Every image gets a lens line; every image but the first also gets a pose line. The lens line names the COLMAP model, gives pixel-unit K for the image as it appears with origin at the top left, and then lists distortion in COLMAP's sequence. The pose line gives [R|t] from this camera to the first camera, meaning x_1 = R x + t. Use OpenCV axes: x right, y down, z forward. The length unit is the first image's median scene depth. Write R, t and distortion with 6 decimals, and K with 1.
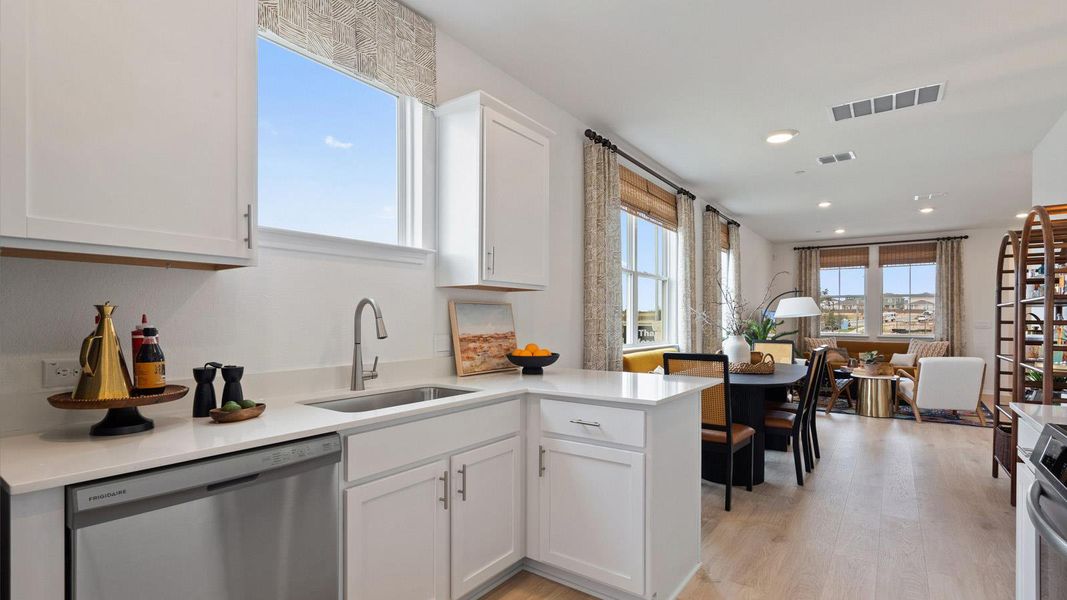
lens RADIAL K [[501.4, 0, 528.1], [0, 501.4, 320.1], [0, 0, 1]] dist [0.000094, 0.000069]
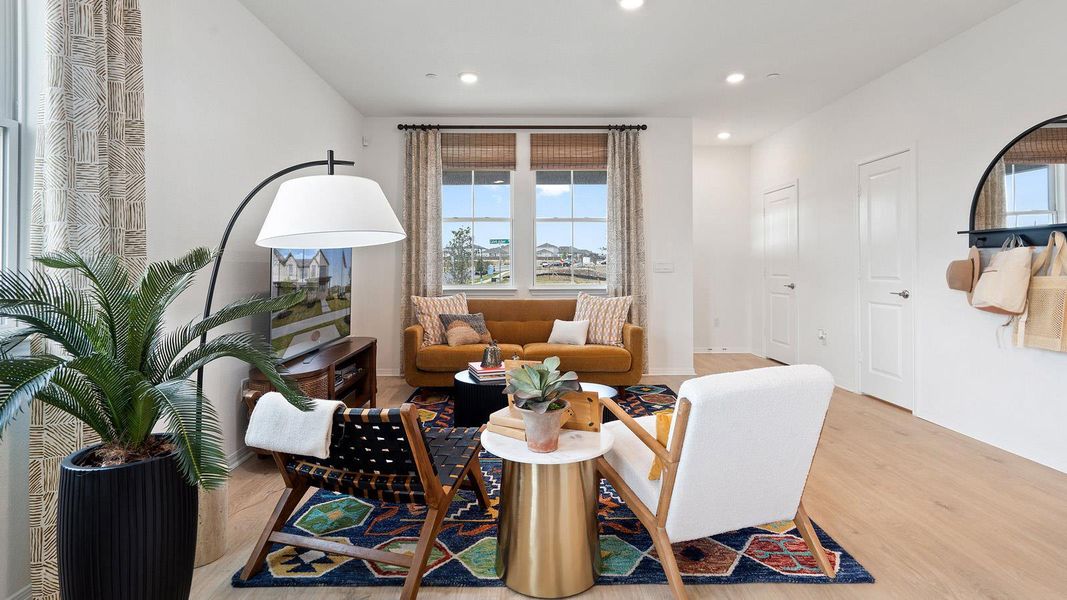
lens RADIAL K [[511.3, 0, 528.0], [0, 511.3, 270.1], [0, 0, 1]] dist [0.000170, 0.000091]
pose [[0.805073, -0.012158, 0.593051, 0.570517], [0.008912, 0.999925, 0.008402, 0.009594], [-0.593109, -0.001479, 0.805121, 0.868091]]
